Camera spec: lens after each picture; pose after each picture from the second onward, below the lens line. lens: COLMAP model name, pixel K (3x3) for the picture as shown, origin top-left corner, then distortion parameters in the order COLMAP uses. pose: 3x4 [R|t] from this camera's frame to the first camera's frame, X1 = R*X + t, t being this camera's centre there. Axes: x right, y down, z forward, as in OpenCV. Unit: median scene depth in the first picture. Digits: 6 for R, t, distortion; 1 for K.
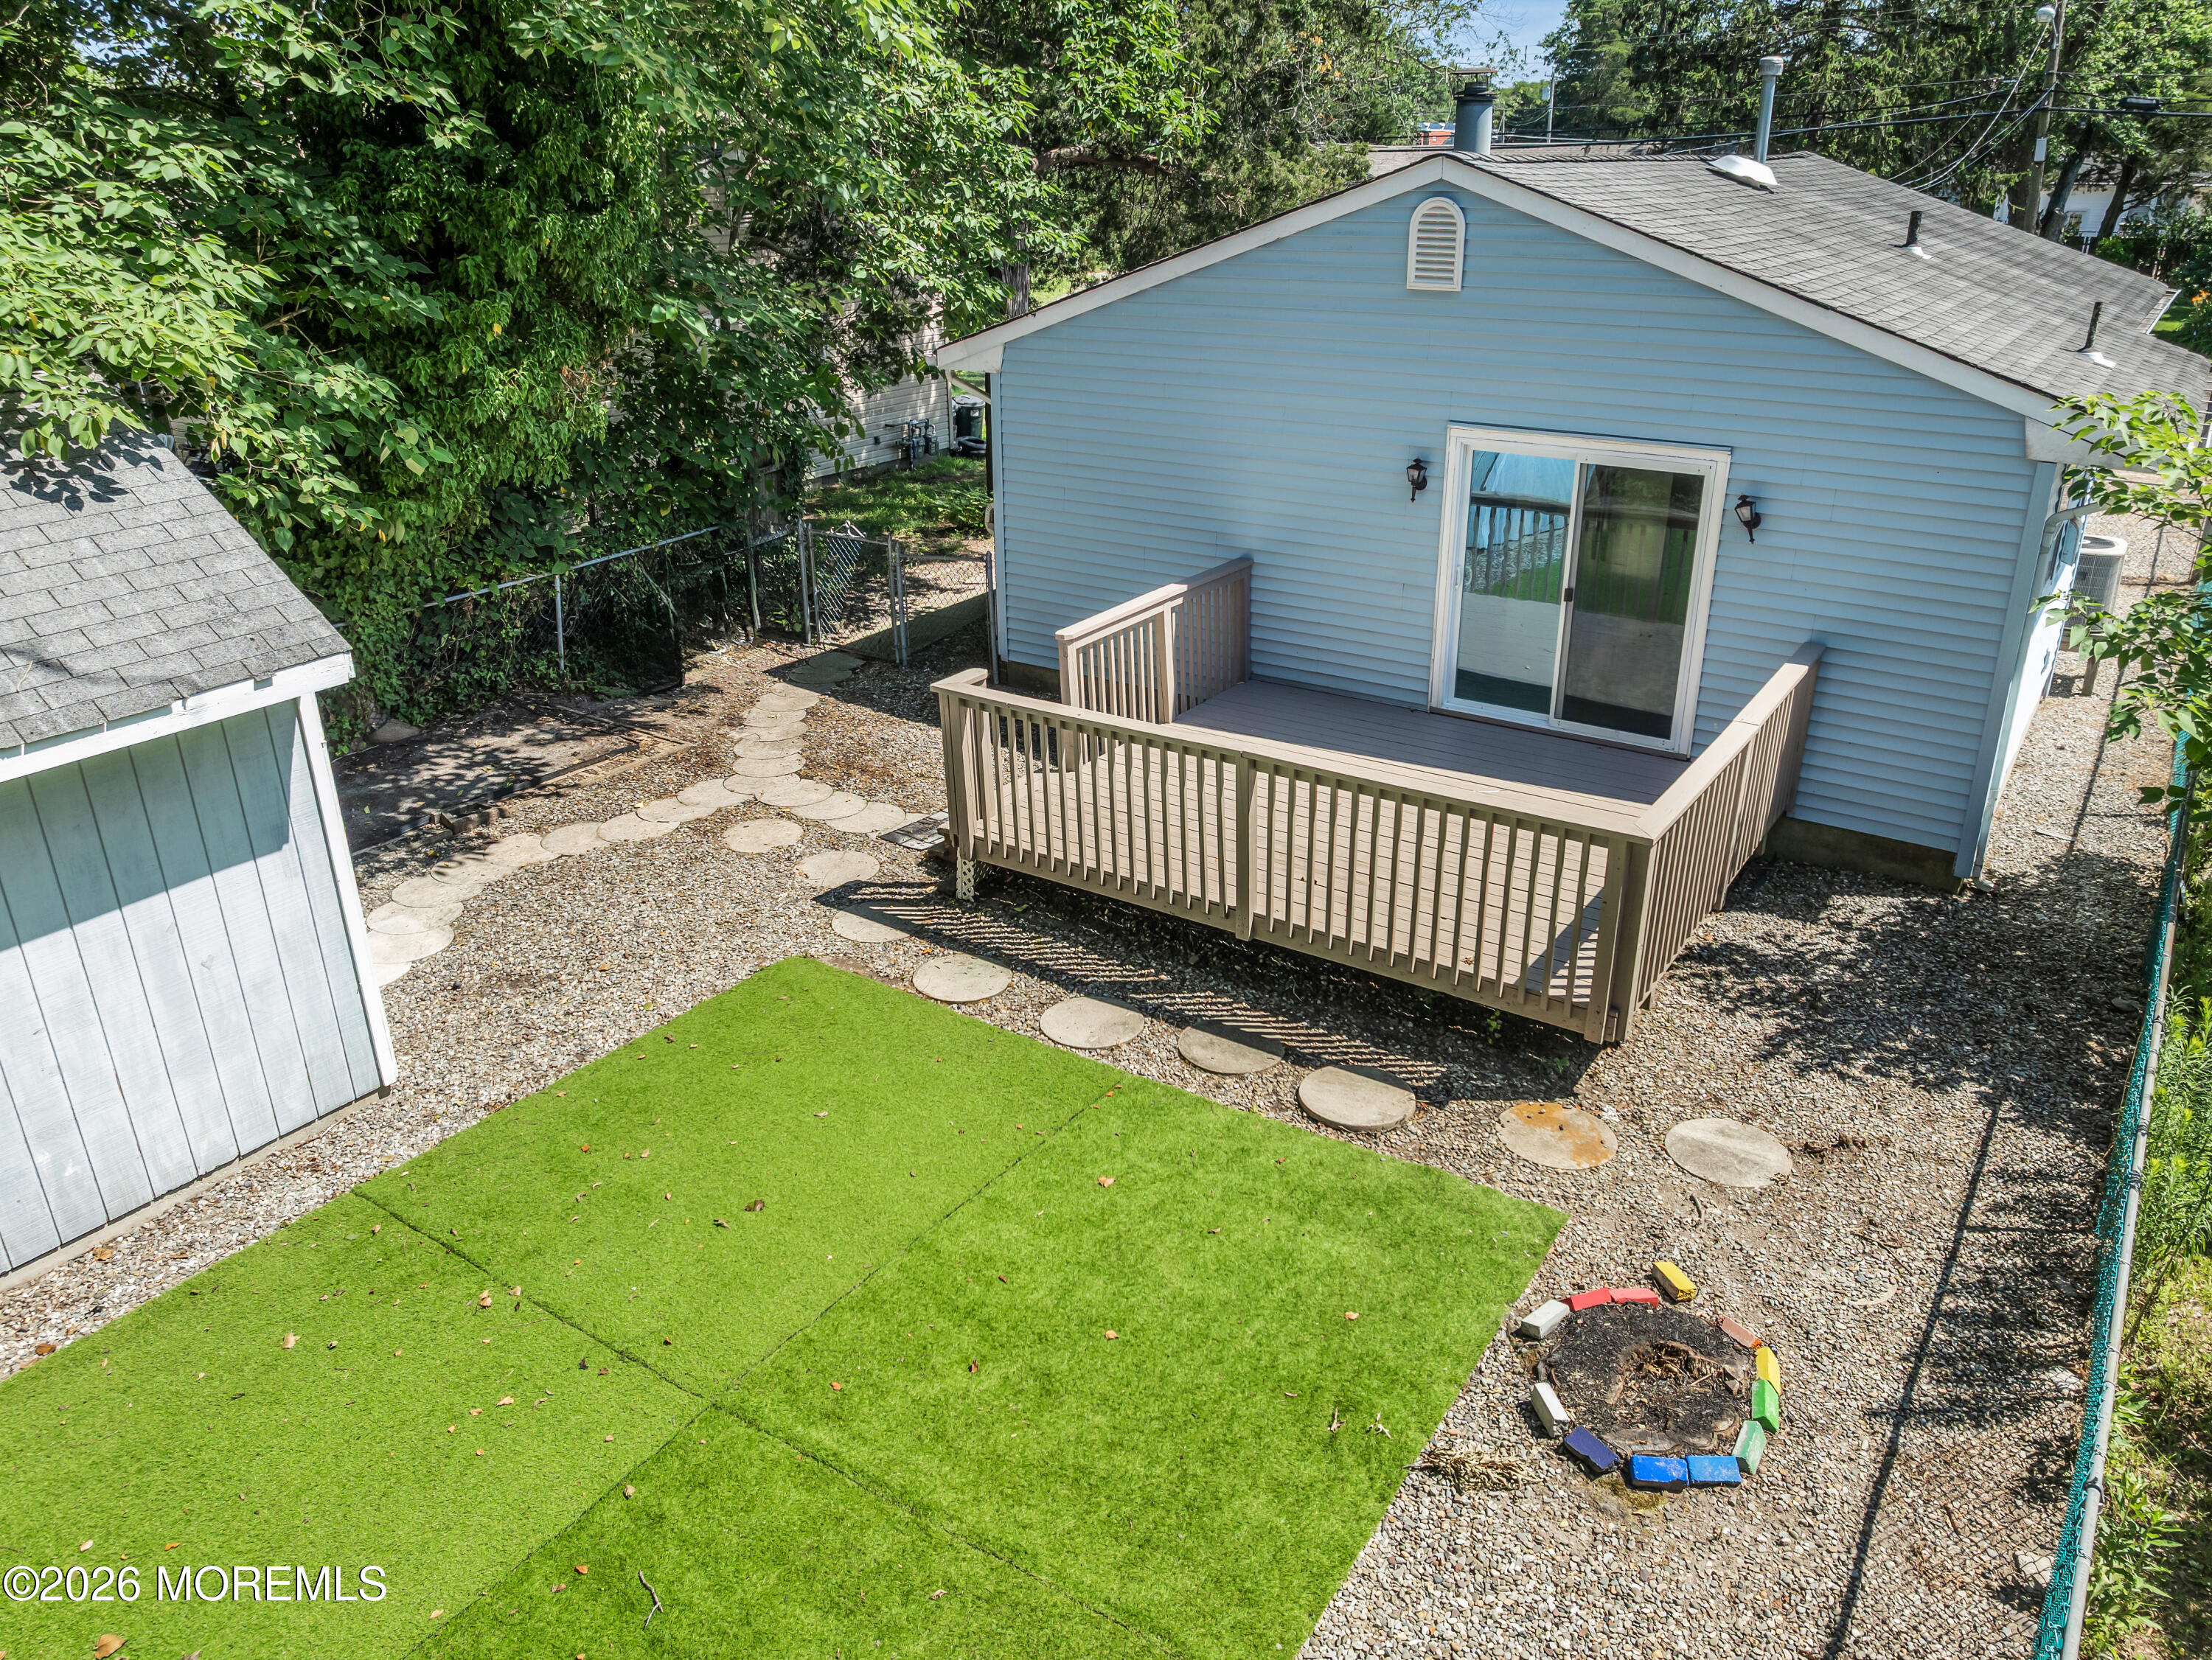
lens RADIAL K [[1583.2, 0, 1111.2], [0, 1583.2, 830.5], [0, 0, 1]] dist [-0.042968, 0.010985]
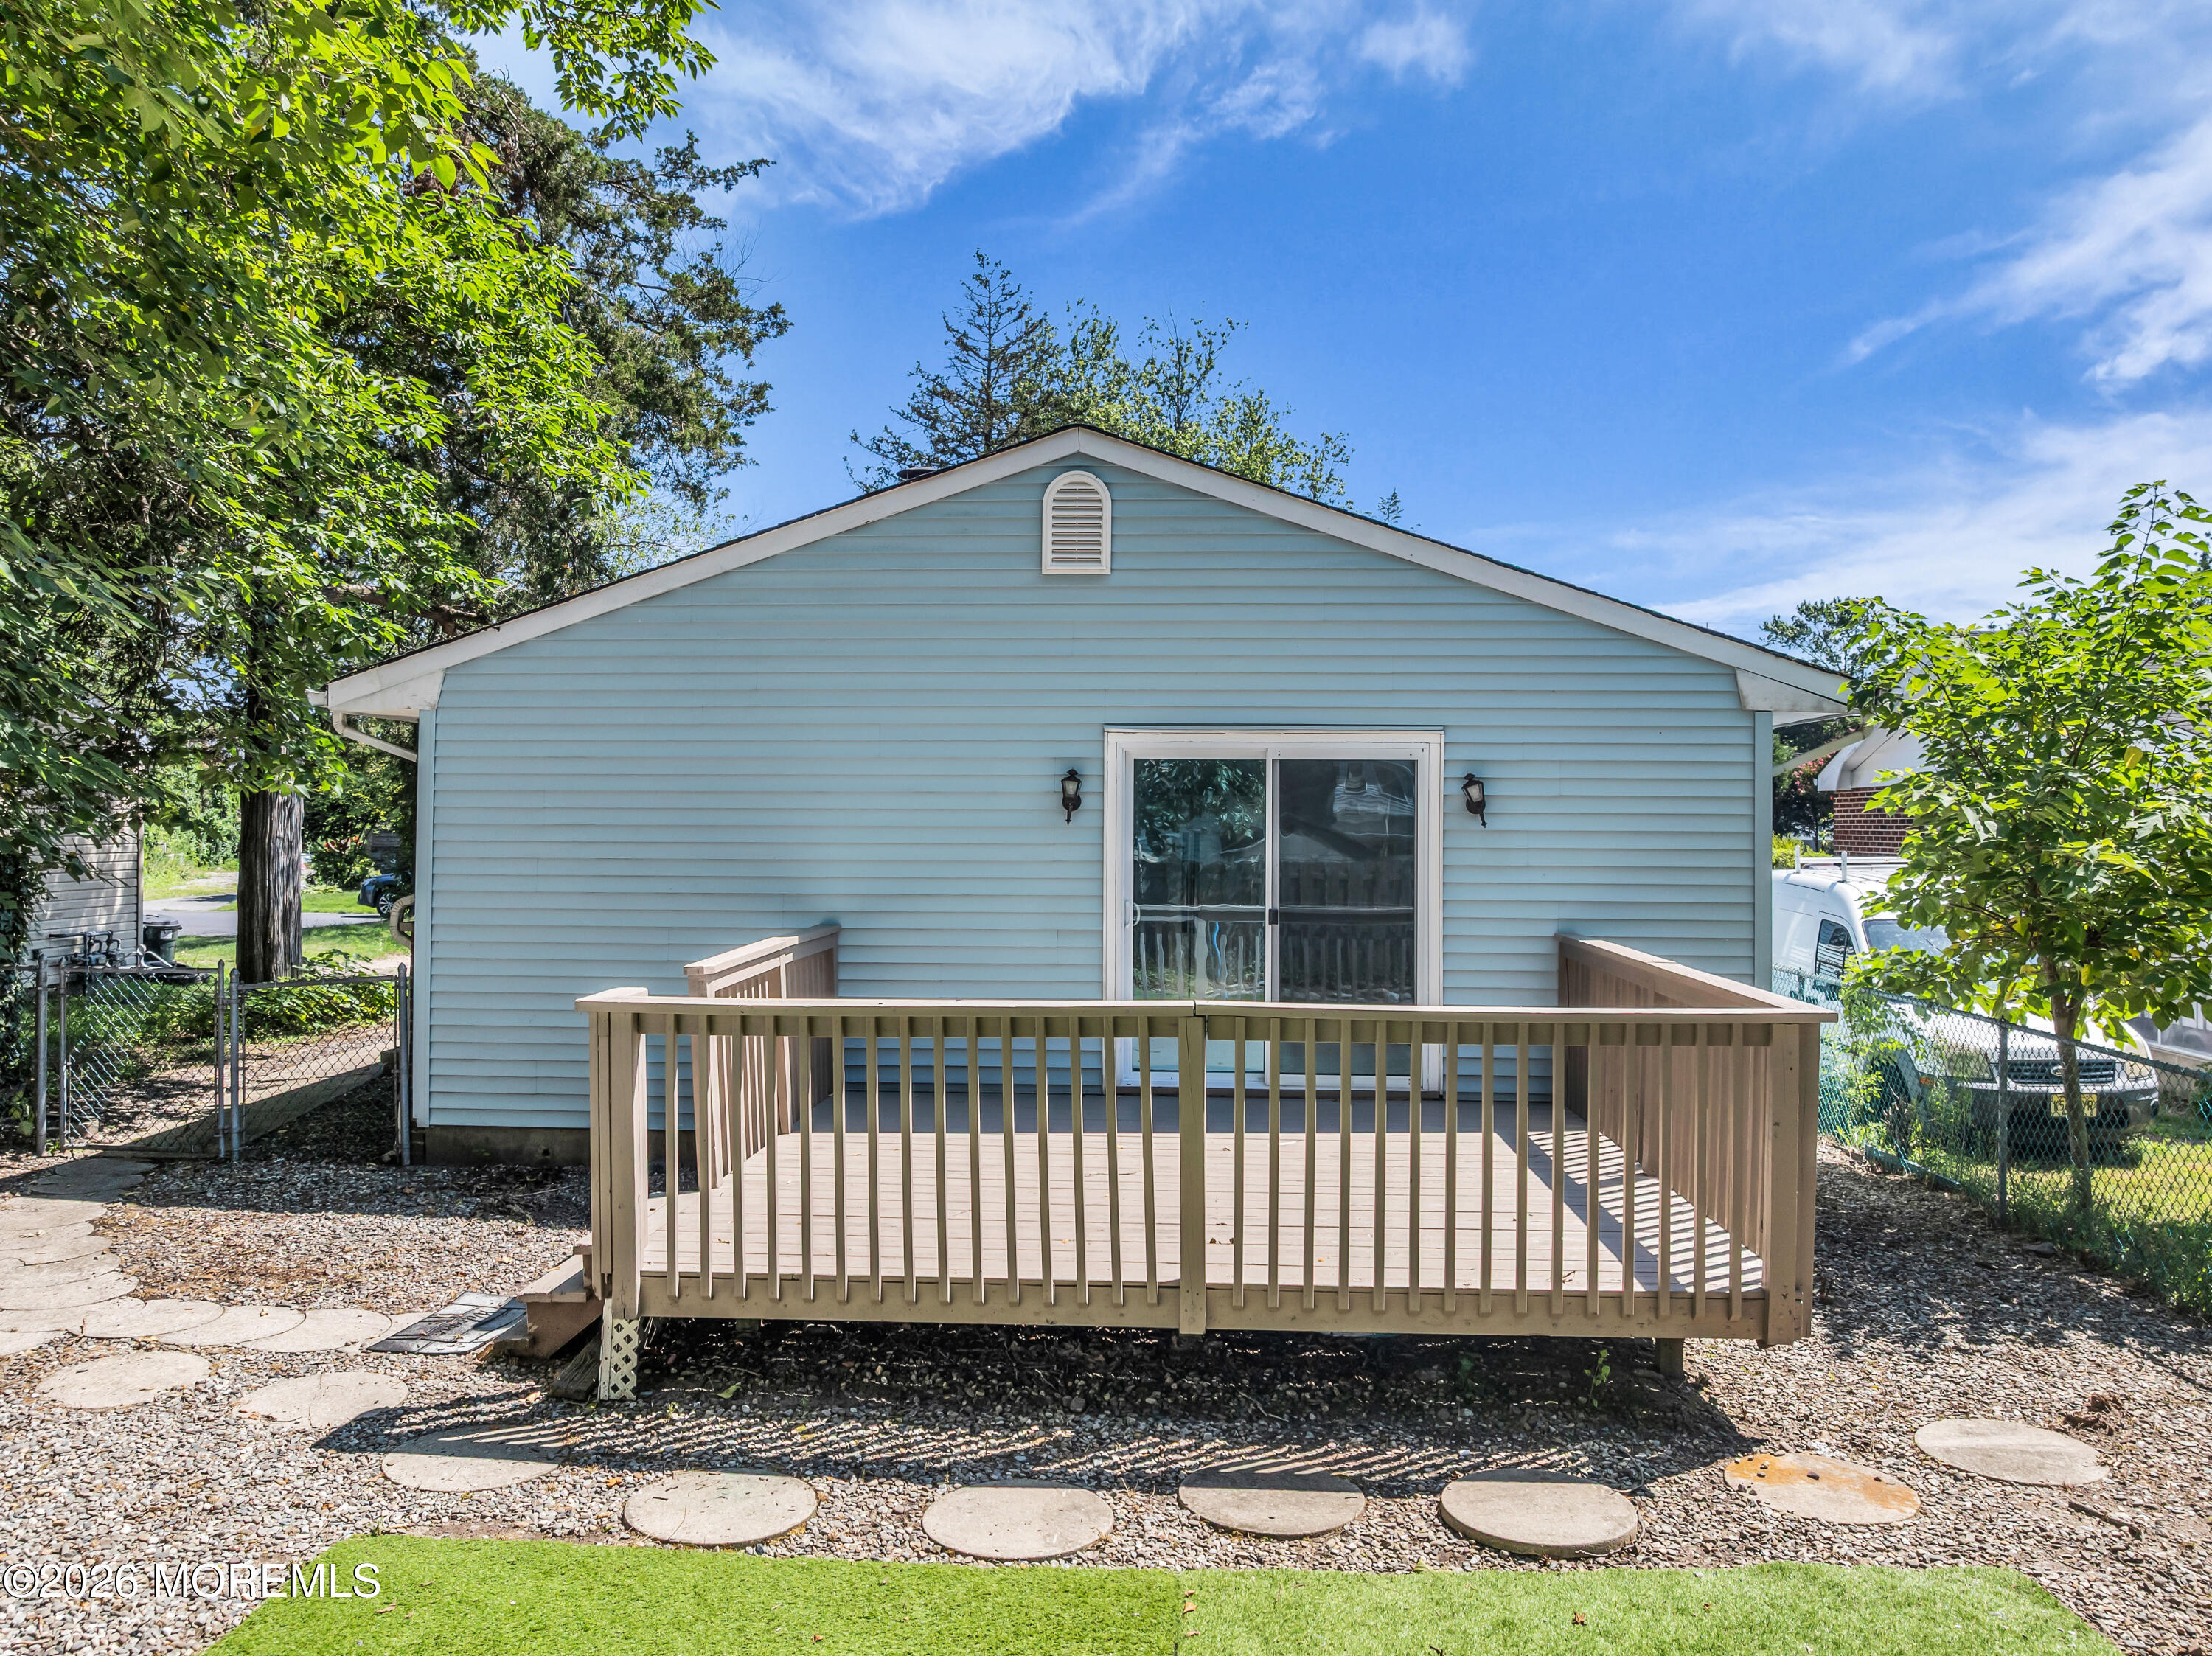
lens RADIAL K [[1583.4, 0, 1104.4], [0, 1583.4, 833.8], [0, 0, 1]] dist [-0.042968, 0.010985]
pose [[0.852328, 0.015227, 0.522786, -0.239047], [0.188302, 0.923608, -0.333903, 0.077150], [-0.487933, 0.383036, 0.784350, 0.401490]]
